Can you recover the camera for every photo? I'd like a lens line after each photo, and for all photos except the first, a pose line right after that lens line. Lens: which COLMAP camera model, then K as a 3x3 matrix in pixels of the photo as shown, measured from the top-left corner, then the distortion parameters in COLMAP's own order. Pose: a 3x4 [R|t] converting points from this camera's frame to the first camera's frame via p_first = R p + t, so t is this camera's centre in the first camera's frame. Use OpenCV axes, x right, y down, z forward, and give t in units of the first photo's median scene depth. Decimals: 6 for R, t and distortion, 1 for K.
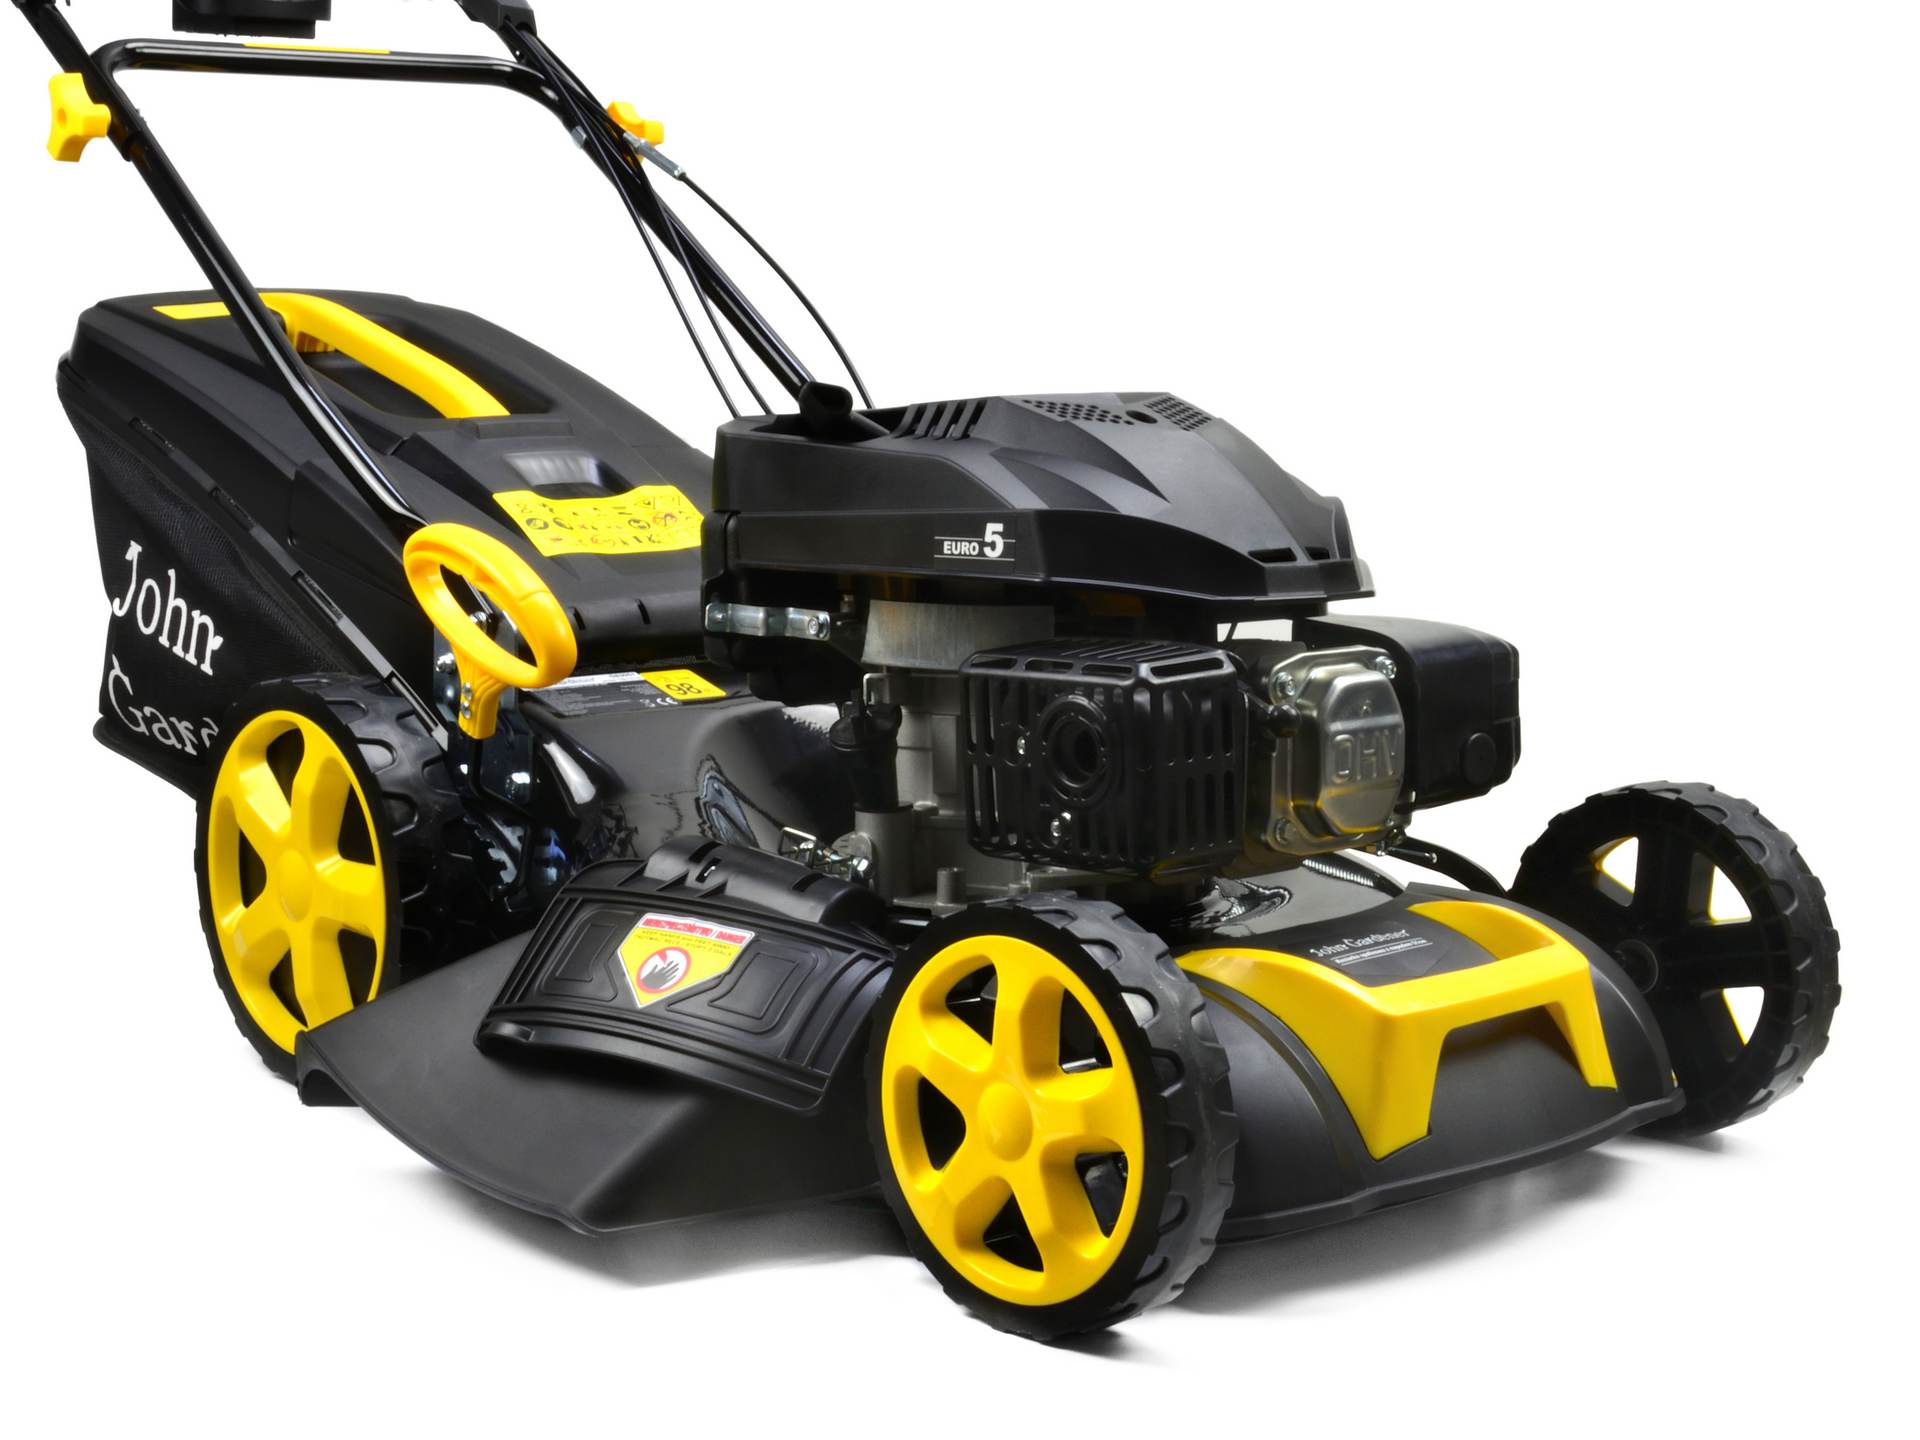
lens RADIAL K [[2076.7, 0, 960.0], [0, 2076.7, 720.0], [0, 0, 1]] dist [-0.002178, -0.000115]
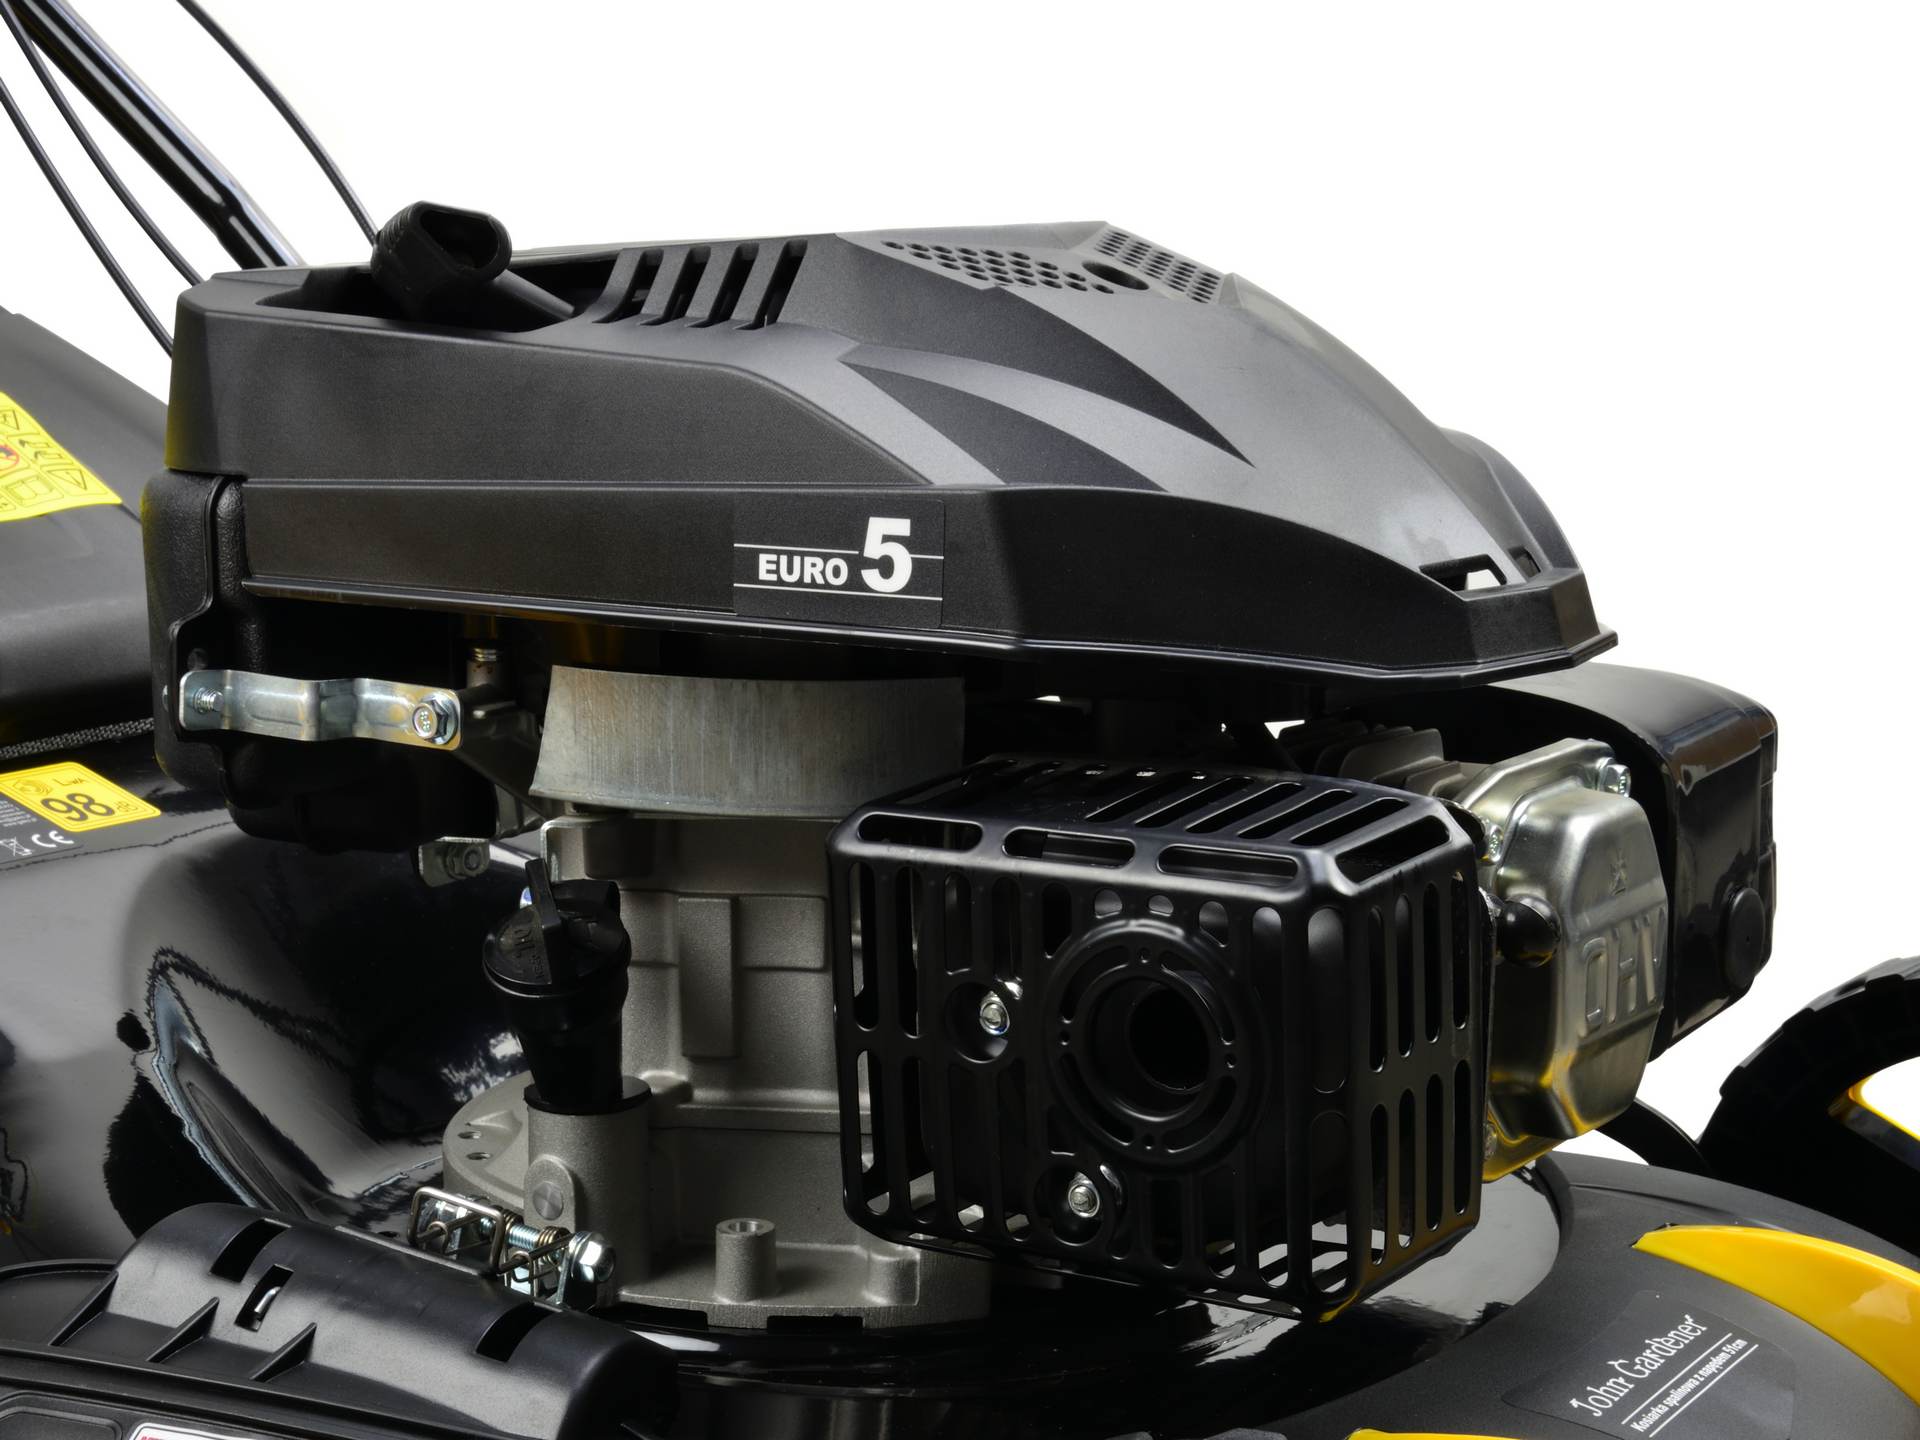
lens RADIAL K [[3188.8, 0, 960.0], [0, 3188.8, 802.2], [0, 0, 1]] dist [-0.018713, -0.147675]
pose [[0.982508, -0.034222, 0.183049, -0.089042], [0.028626, 0.999041, 0.033124, -0.049859], [-0.184007, -0.027305, 0.982546, 0.278536]]
